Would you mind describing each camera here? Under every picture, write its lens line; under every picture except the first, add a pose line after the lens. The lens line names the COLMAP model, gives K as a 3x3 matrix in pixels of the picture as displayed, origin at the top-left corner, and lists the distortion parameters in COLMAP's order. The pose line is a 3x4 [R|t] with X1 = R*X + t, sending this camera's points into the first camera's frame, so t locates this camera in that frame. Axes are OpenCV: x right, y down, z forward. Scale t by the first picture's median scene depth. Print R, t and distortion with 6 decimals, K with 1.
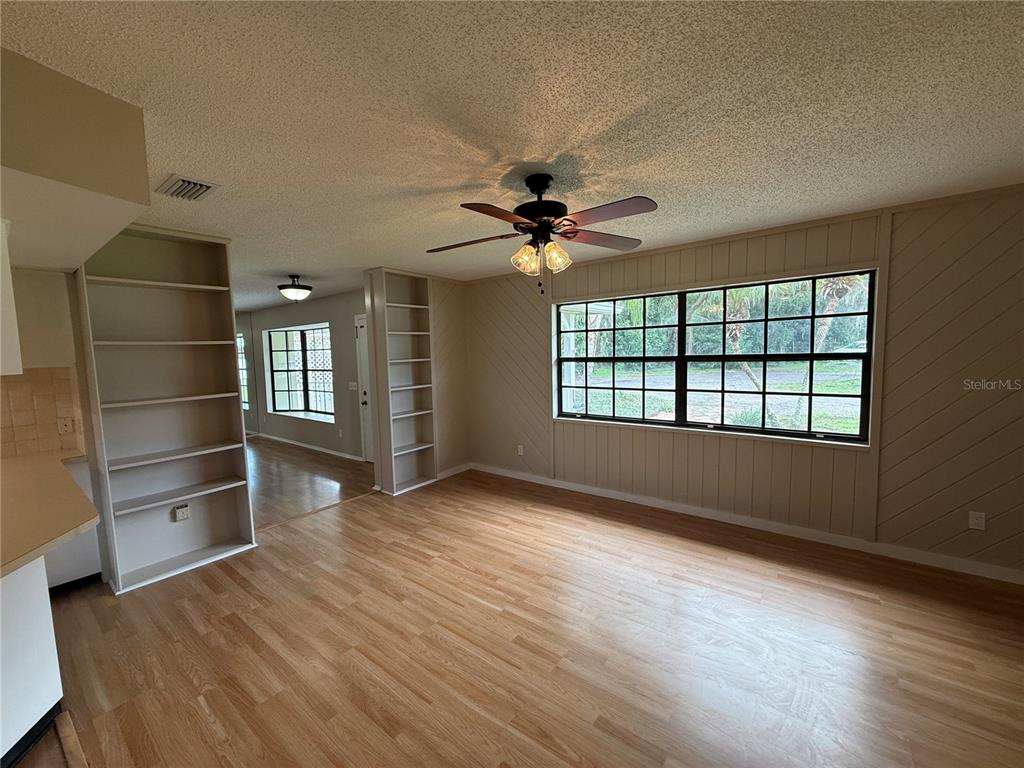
lens RADIAL K [[411.8, 0, 514.7], [0, 411.8, 383.8], [0, 0, 1]] dist [0.000572, 0.000044]
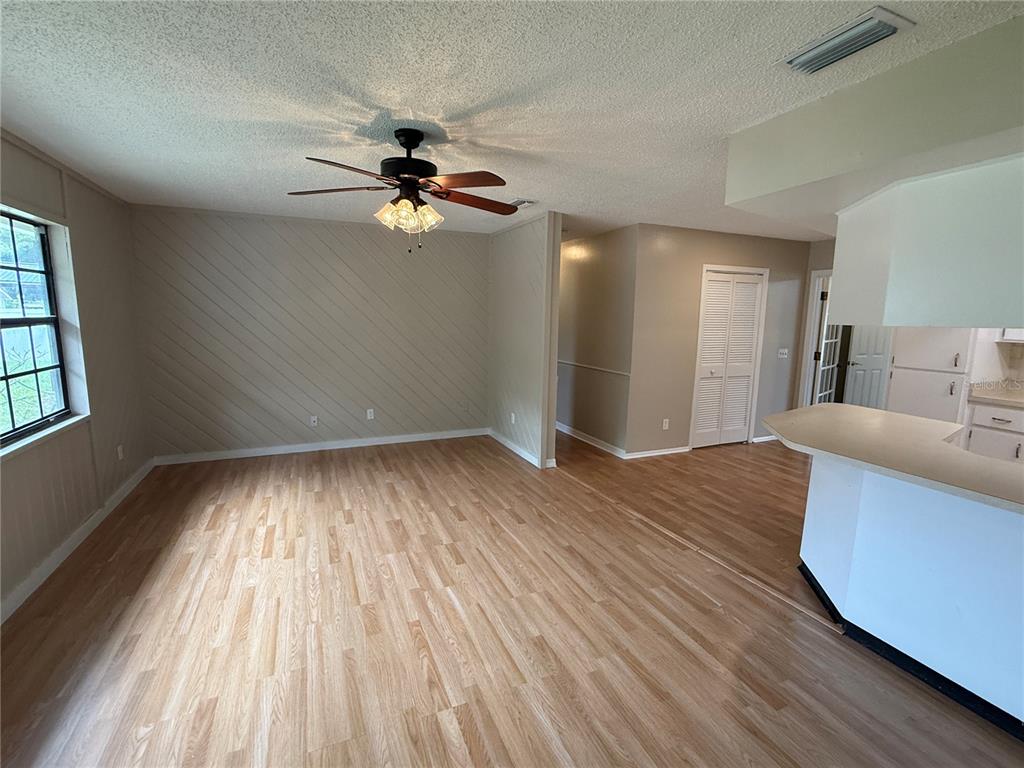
lens RADIAL K [[472.4, 0, 509.0], [0, 472.4, 385.3], [0, 0, 1]] dist [-0.019567, -0.000527]
pose [[-0.869395, -0.060725, 0.490372, -0.626369], [0.046943, 0.977780, 0.204310, -0.109378], [-0.491883, 0.200646, -0.847226, 1.677094]]
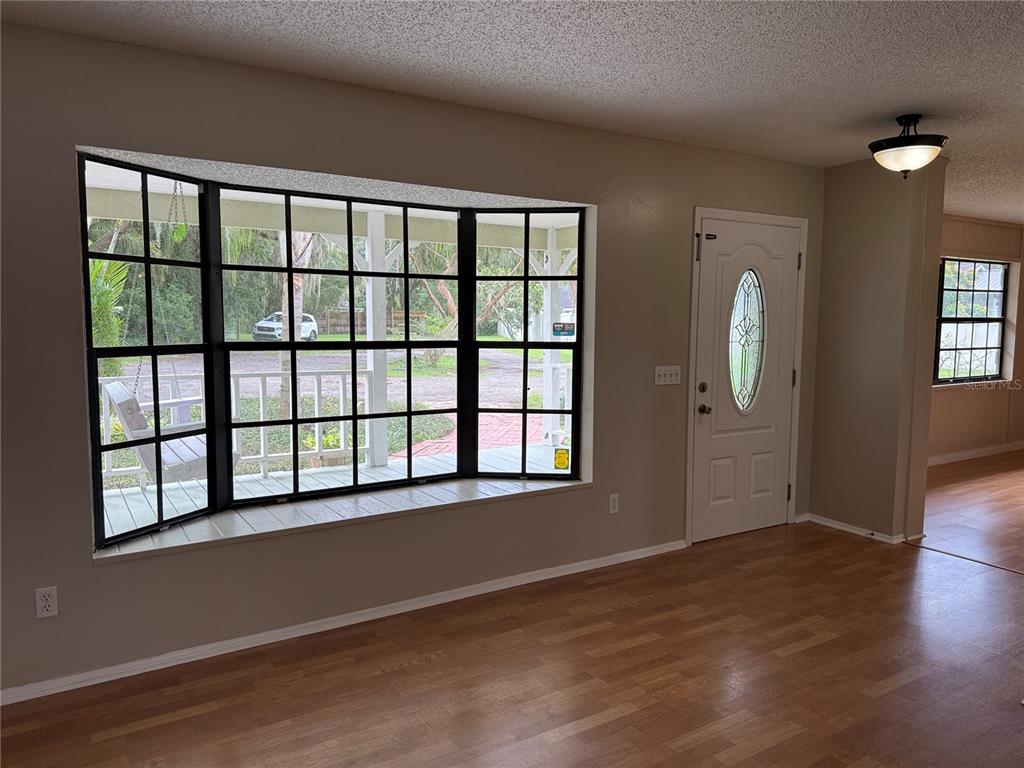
lens RADIAL K [[726.4, 0, 511.5], [0, 726.4, 380.7], [0, 0, 1]] dist [0.031582, -0.001806]
pose [[0.329733, -0.053696, 0.942546, -2.696156], [0.054609, 0.997794, 0.037739, -0.058336], [-0.942494, 0.039028, 0.331938, 2.154442]]
